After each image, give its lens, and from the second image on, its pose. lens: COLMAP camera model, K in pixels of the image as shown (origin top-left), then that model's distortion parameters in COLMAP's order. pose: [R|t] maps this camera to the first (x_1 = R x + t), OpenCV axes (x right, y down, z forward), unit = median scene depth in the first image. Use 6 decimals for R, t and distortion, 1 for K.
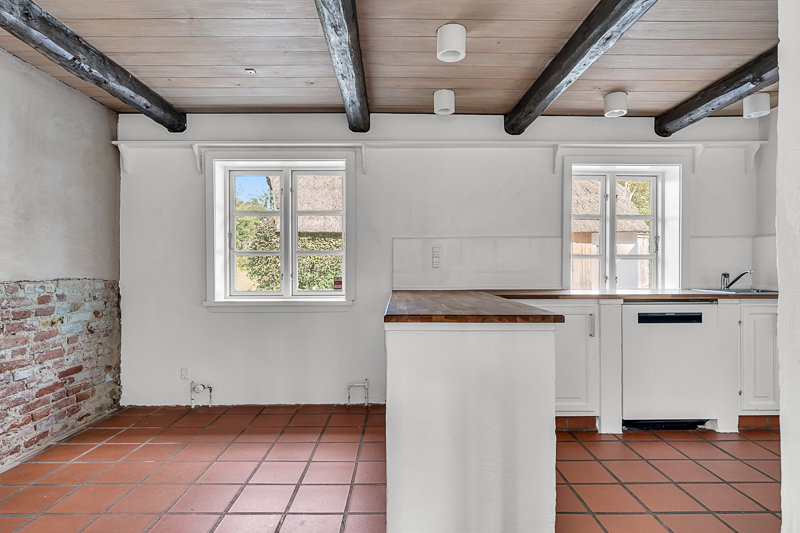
lens RADIAL K [[413.5, 0, 400.0], [0, 413.5, 266.5], [0, 0, 1]] dist [-0.001002, -0.000199]
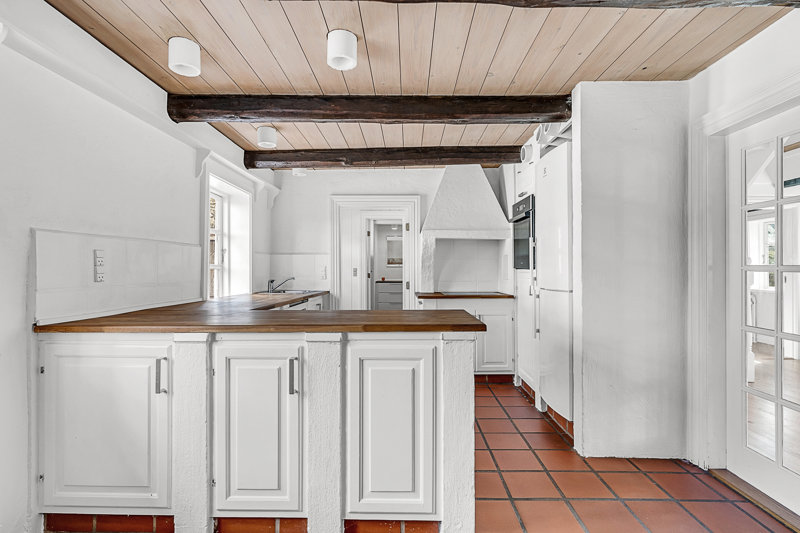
lens RADIAL K [[413.5, 0, 400.0], [0, 413.5, 266.5], [0, 0, 1]] dist [-0.001002, -0.000199]
pose [[0.020090, 0.009824, 0.999750, -0.552009], [0.003077, 0.999946, -0.009888, -0.012448], [-0.999793, 0.003275, 0.020059, 0.514282]]
